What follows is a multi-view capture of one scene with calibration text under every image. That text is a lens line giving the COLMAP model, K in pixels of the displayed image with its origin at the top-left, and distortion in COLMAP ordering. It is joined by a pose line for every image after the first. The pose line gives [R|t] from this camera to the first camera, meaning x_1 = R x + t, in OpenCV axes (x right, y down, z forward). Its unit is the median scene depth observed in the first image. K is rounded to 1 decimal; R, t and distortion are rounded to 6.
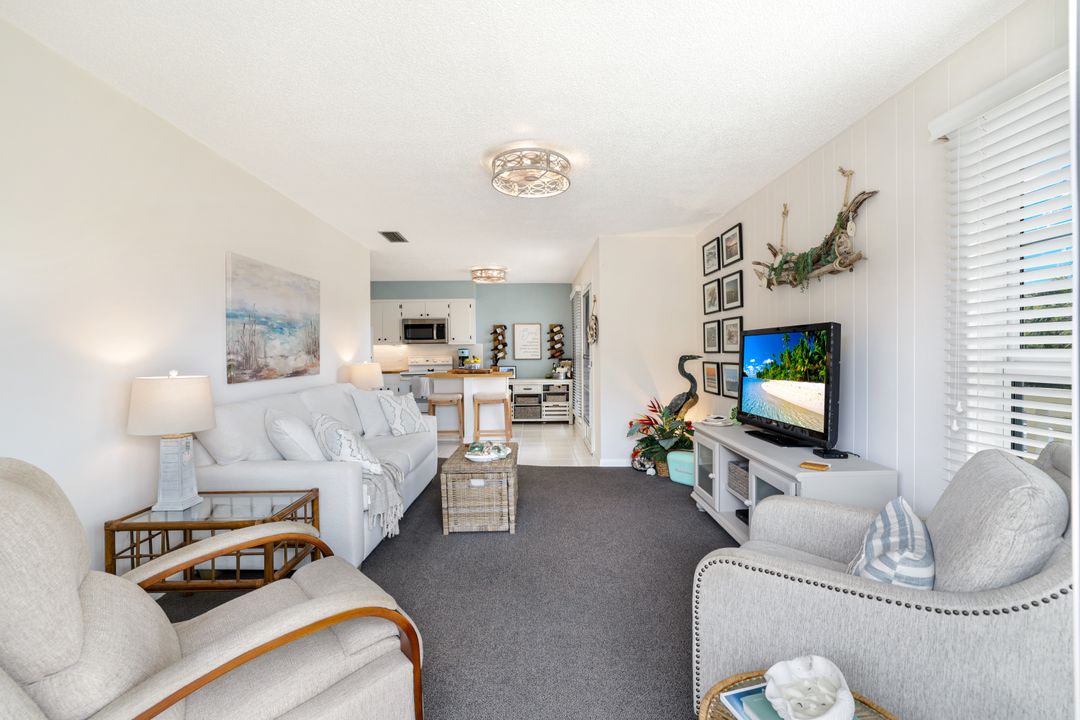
lens RADIAL K [[468.0, 0, 537.1], [0, 468.0, 355.6], [0, 0, 1]] dist [-0.048648, 0.019729]
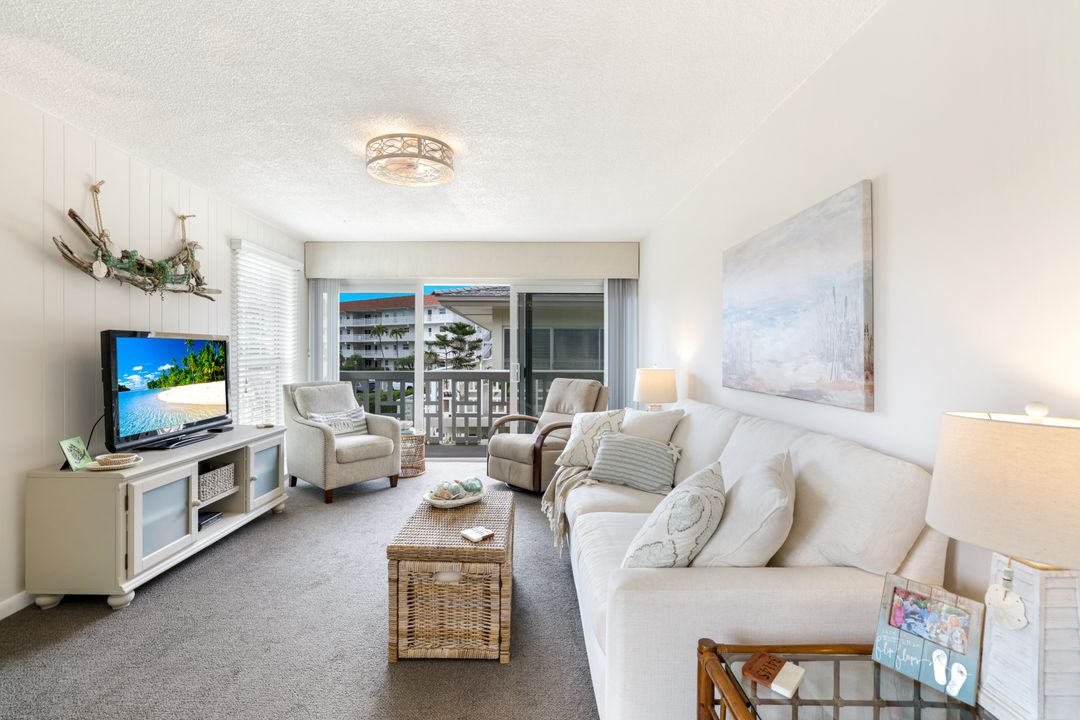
lens RADIAL K [[474.0, 0, 533.5], [0, 474.0, 352.2], [0, 0, 1]] dist [-0.048094, 0.020179]
pose [[-0.999981, 0.005843, 0.001739, -0.162169], [0.005858, 0.999943, 0.008976, -0.014559], [-0.001687, 0.008986, -0.999958, 1.231450]]
